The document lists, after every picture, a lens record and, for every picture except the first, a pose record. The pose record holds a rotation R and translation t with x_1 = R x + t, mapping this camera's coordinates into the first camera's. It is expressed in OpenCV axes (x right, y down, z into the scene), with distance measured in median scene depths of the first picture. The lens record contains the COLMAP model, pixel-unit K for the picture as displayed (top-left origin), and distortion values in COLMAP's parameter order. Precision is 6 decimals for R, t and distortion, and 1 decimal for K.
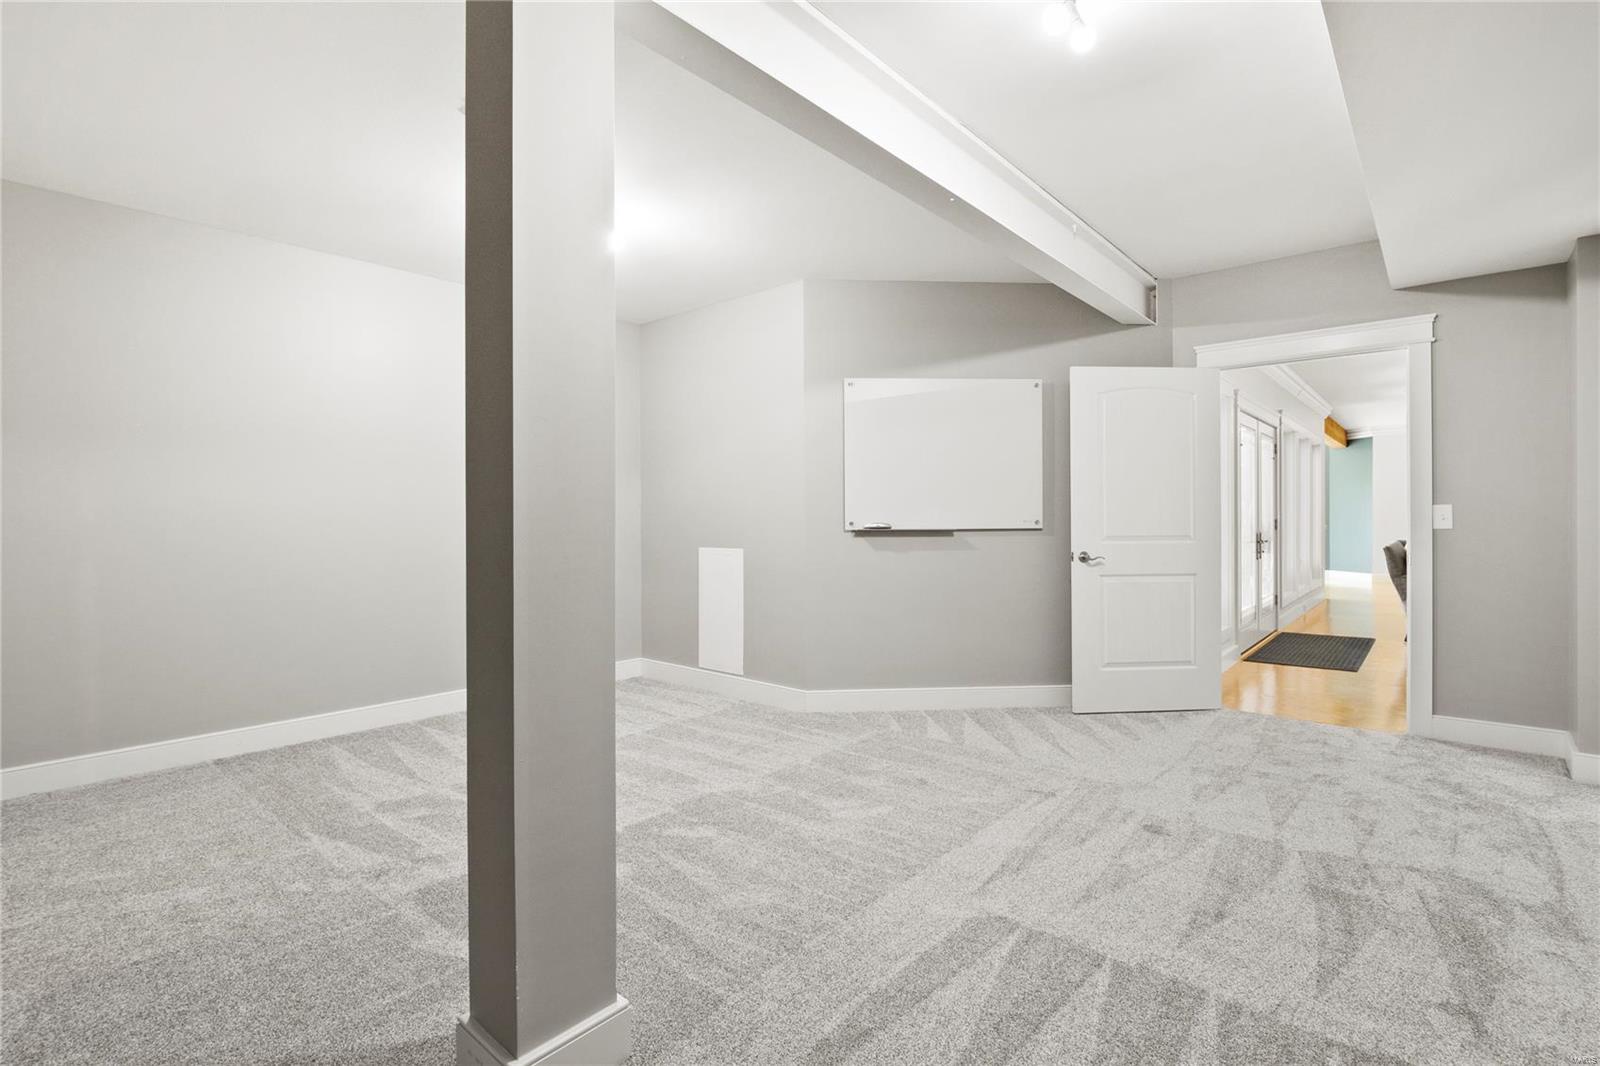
lens RADIAL K [[753.4, 0, 822.6], [0, 753.4, 515.7], [0, 0, 1]] dist [-0.012895, -0.000934]
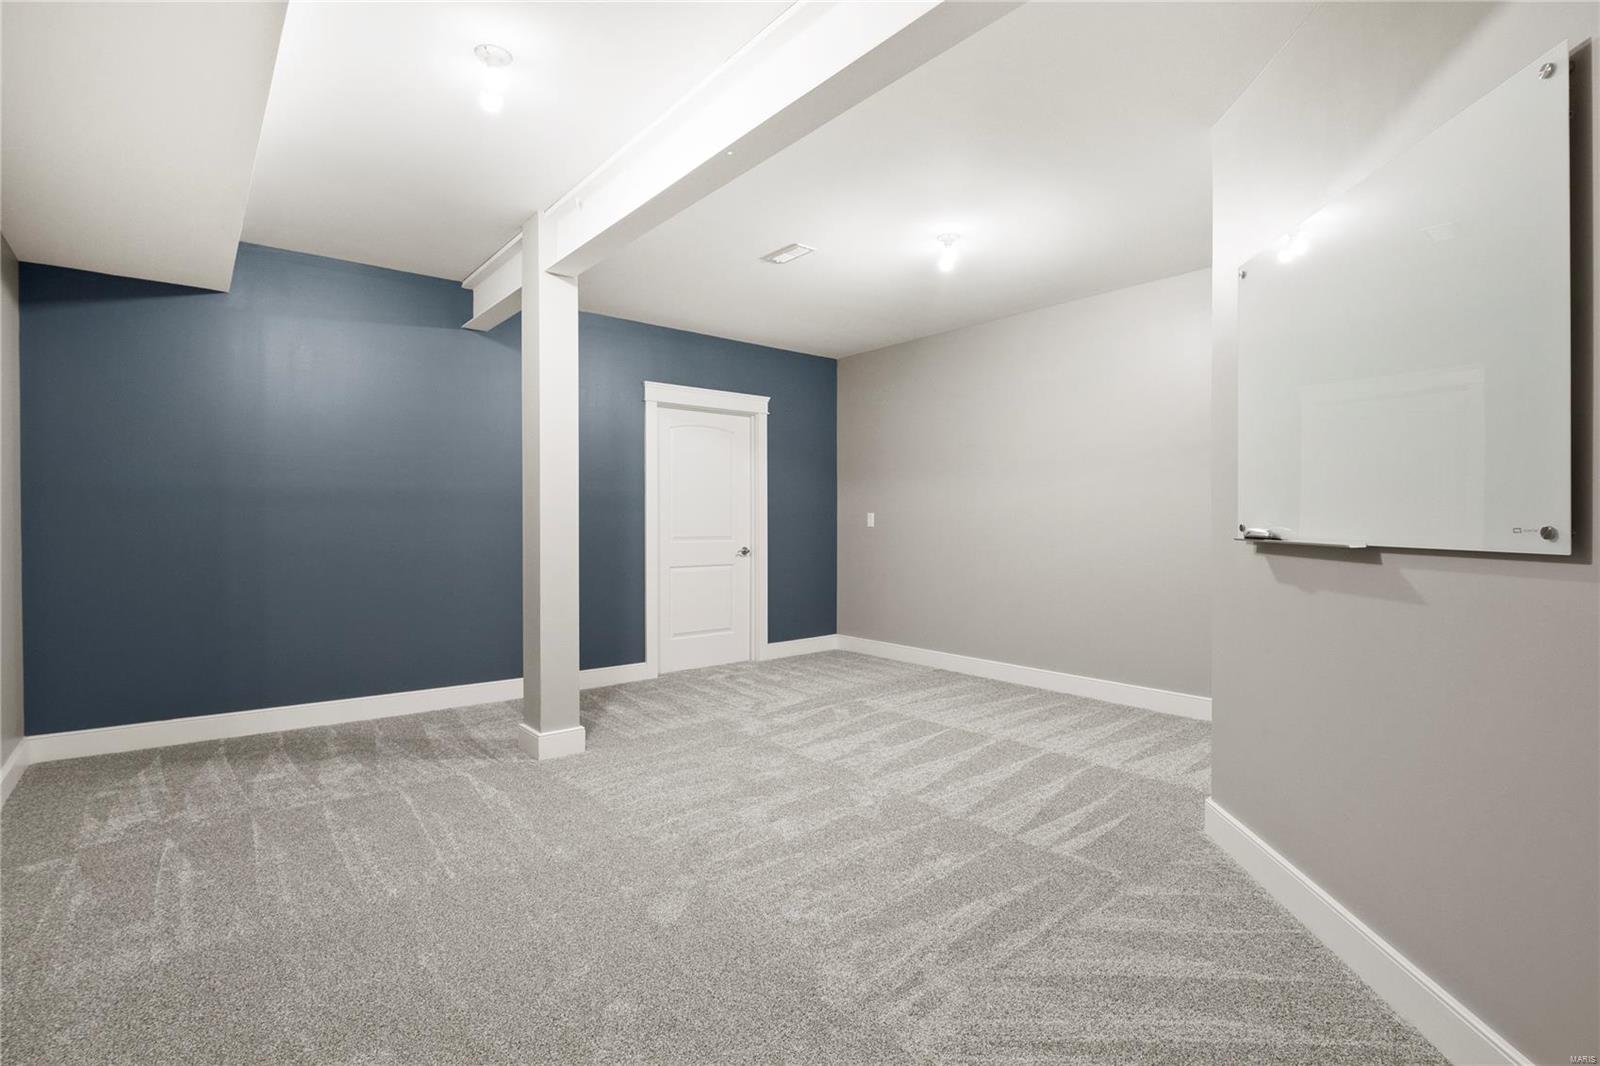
lens RADIAL K [[753.4, 0, 822.6], [0, 753.4, 515.7], [0, 0, 1]] dist [-0.012895, -0.000934]
pose [[-0.169389, -0.004743, -0.985538, 0.632087], [0.000533, 0.999988, -0.004905, 0.003065], [0.985549, -0.001356, -0.169384, 0.782817]]
